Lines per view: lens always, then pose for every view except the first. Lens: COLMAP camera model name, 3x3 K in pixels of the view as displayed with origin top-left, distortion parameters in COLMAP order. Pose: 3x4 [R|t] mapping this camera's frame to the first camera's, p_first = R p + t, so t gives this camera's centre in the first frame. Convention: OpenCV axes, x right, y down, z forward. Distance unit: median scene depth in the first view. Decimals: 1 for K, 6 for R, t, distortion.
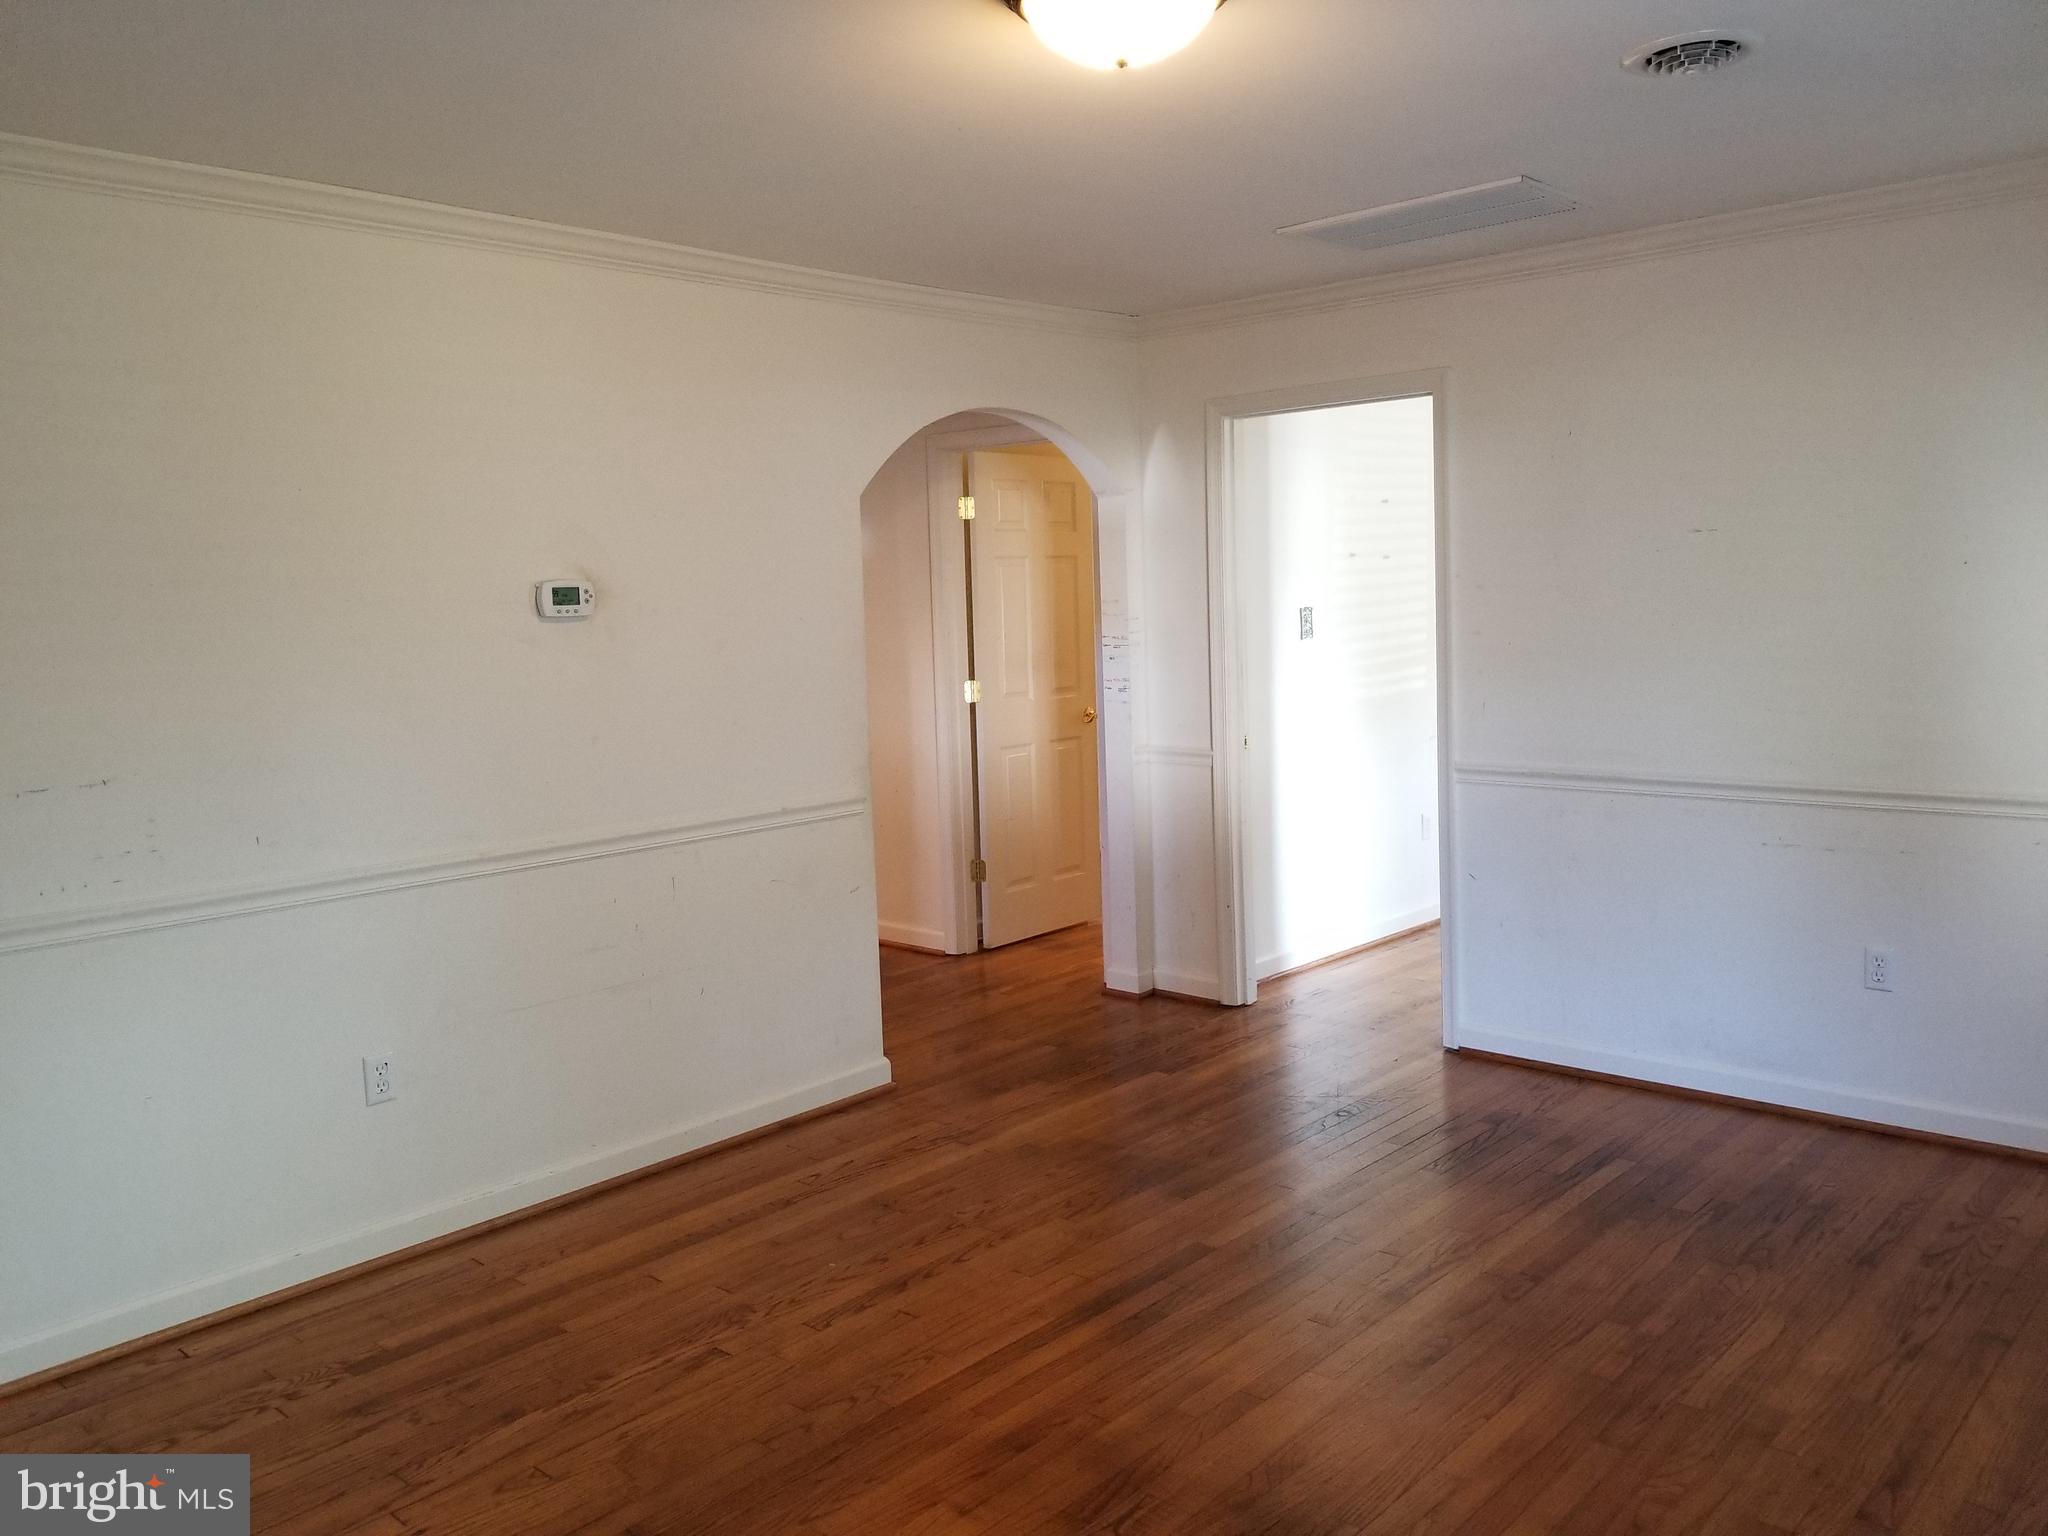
lens RADIAL K [[1627.0, 0, 1018.7], [0, 1627.0, 710.8], [0, 0, 1]] dist [-0.001498, -0.001164]
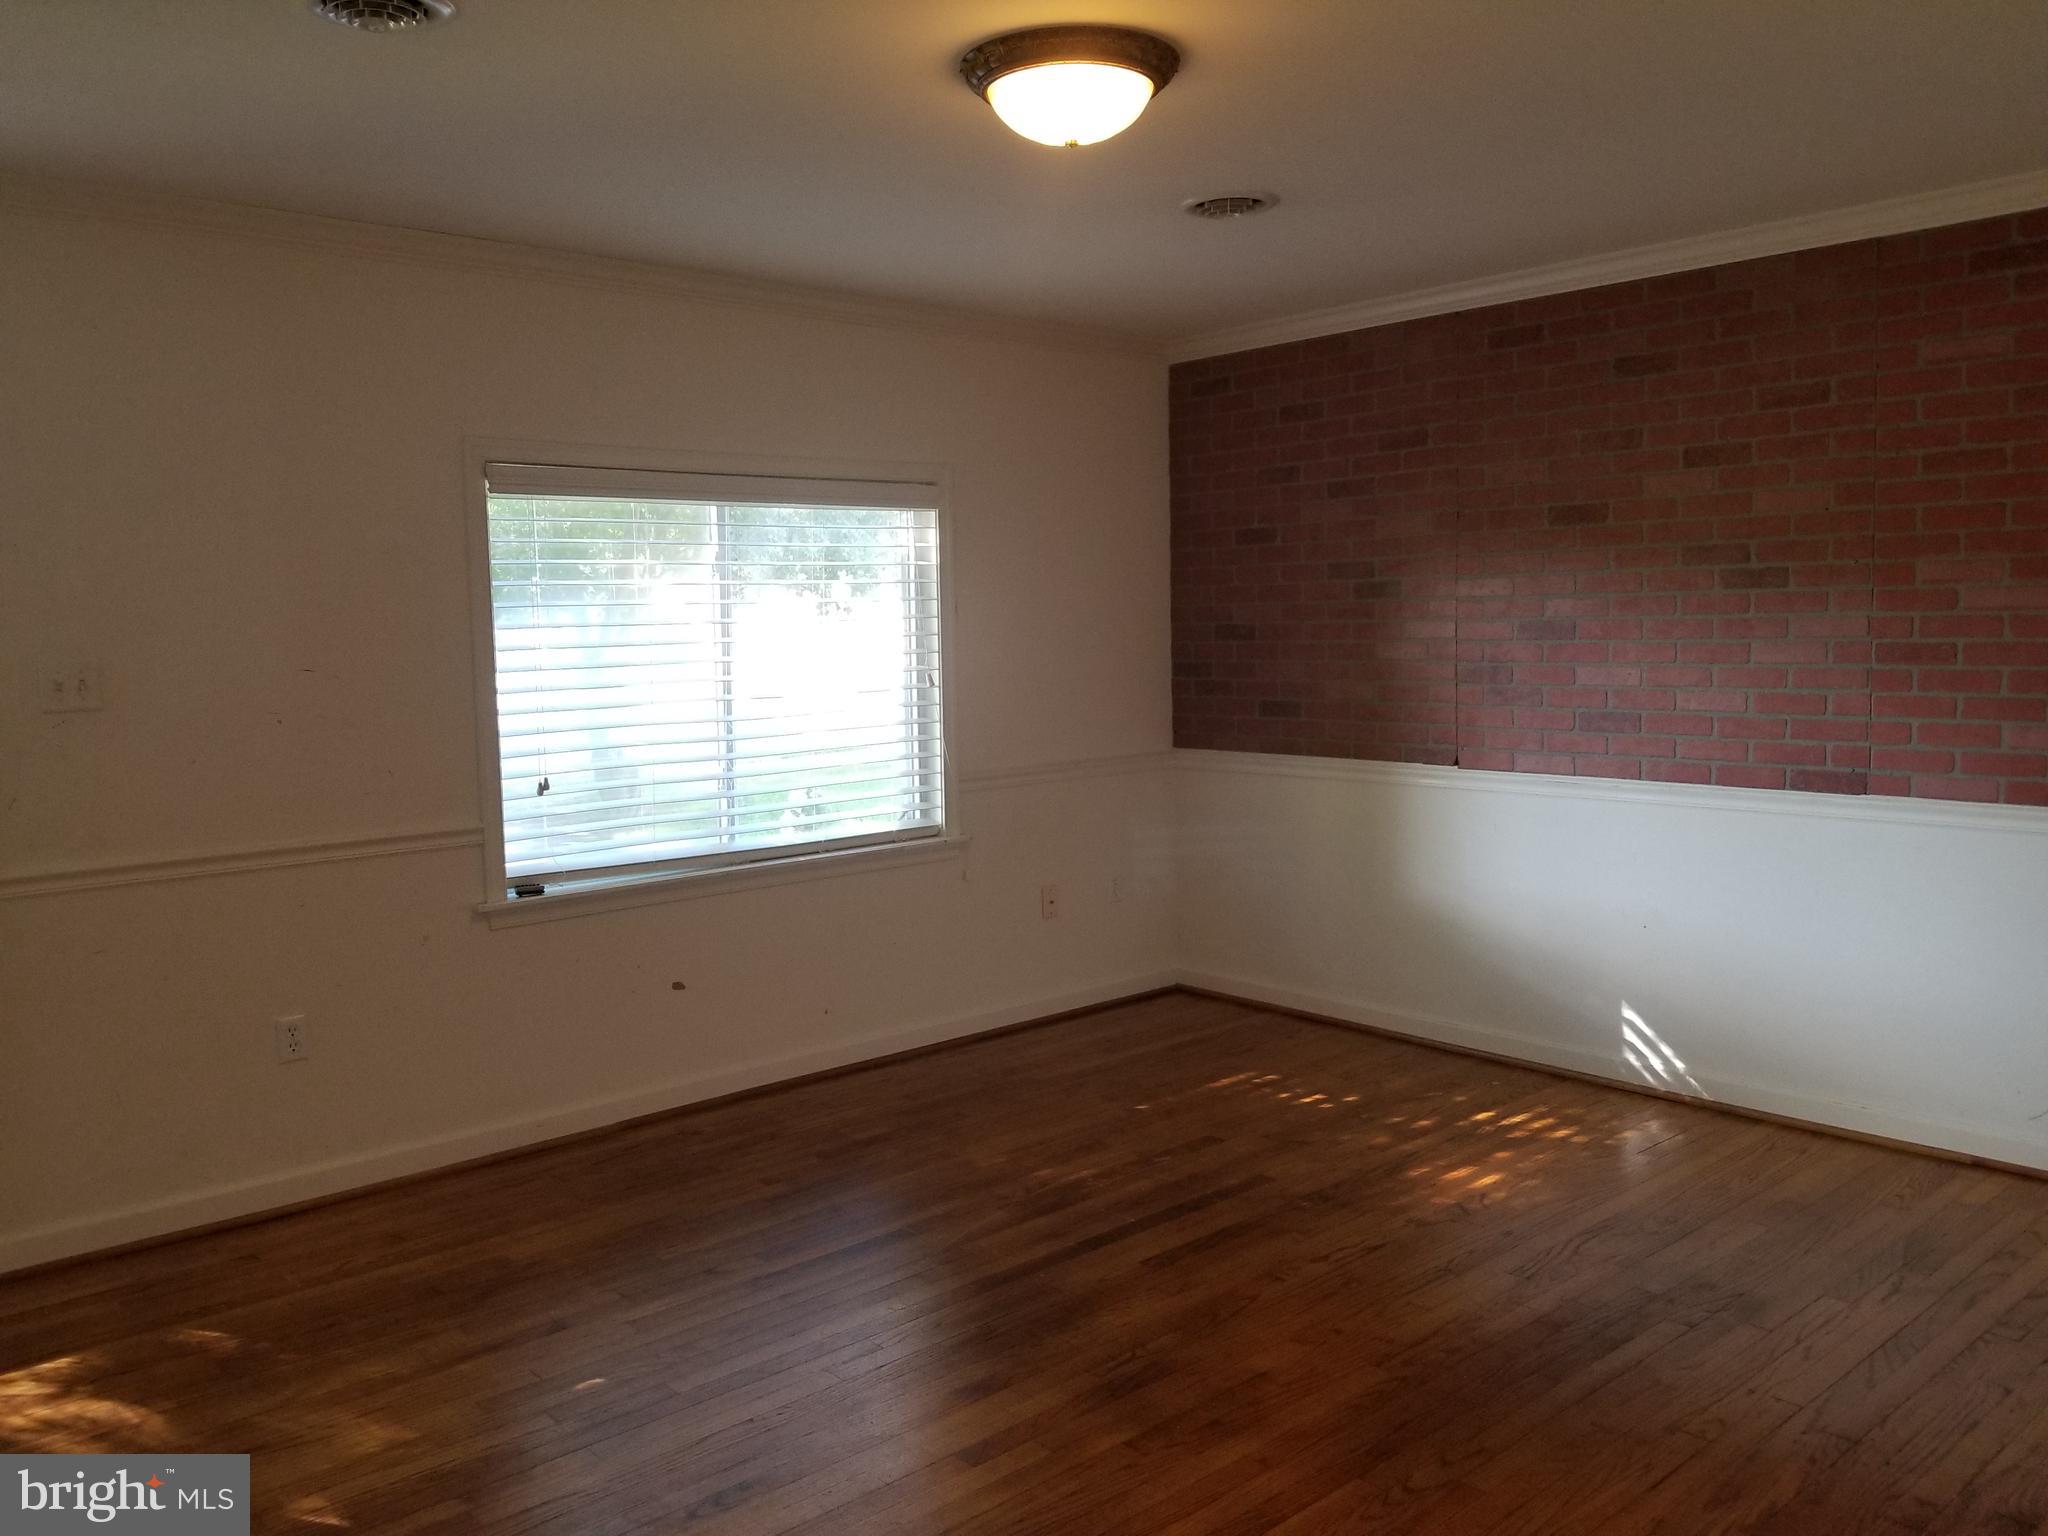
lens RADIAL K [[1592.5, 0, 970.4], [0, 1592.5, 767.4], [0, 0, 1]] dist [0.057692, -0.096778]
pose [[-0.990462, 0.026711, 0.135173, 0.005897], [0.047495, 0.987091, 0.152958, -0.104599], [-0.129342, 0.157920, -0.978944, 1.831016]]
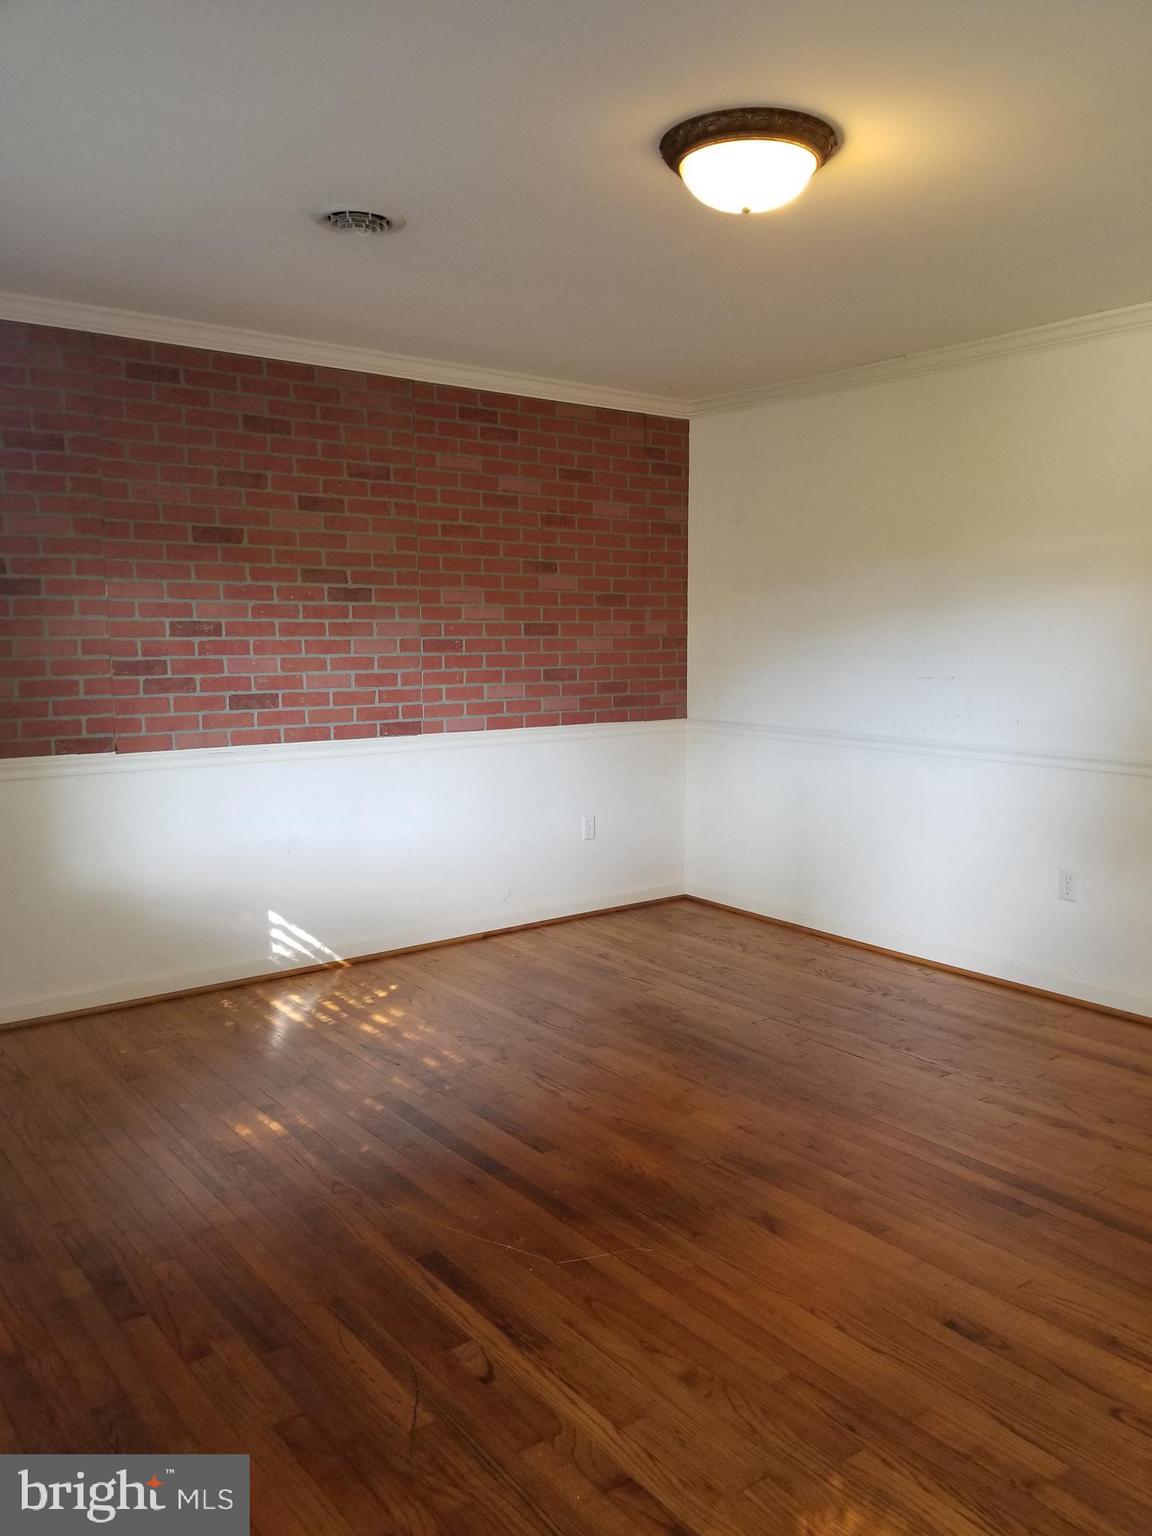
lens RADIAL K [[1205.7, 0, 691.3], [0, 1205.7, 793.5], [0, 0, 1]] dist [0.109390, -0.200379]
pose [[-0.126352, 0.162593, -0.978570, 1.047413], [-0.069297, 0.982619, 0.172214, -0.067653], [0.989562, 0.089572, -0.112889, 0.939740]]
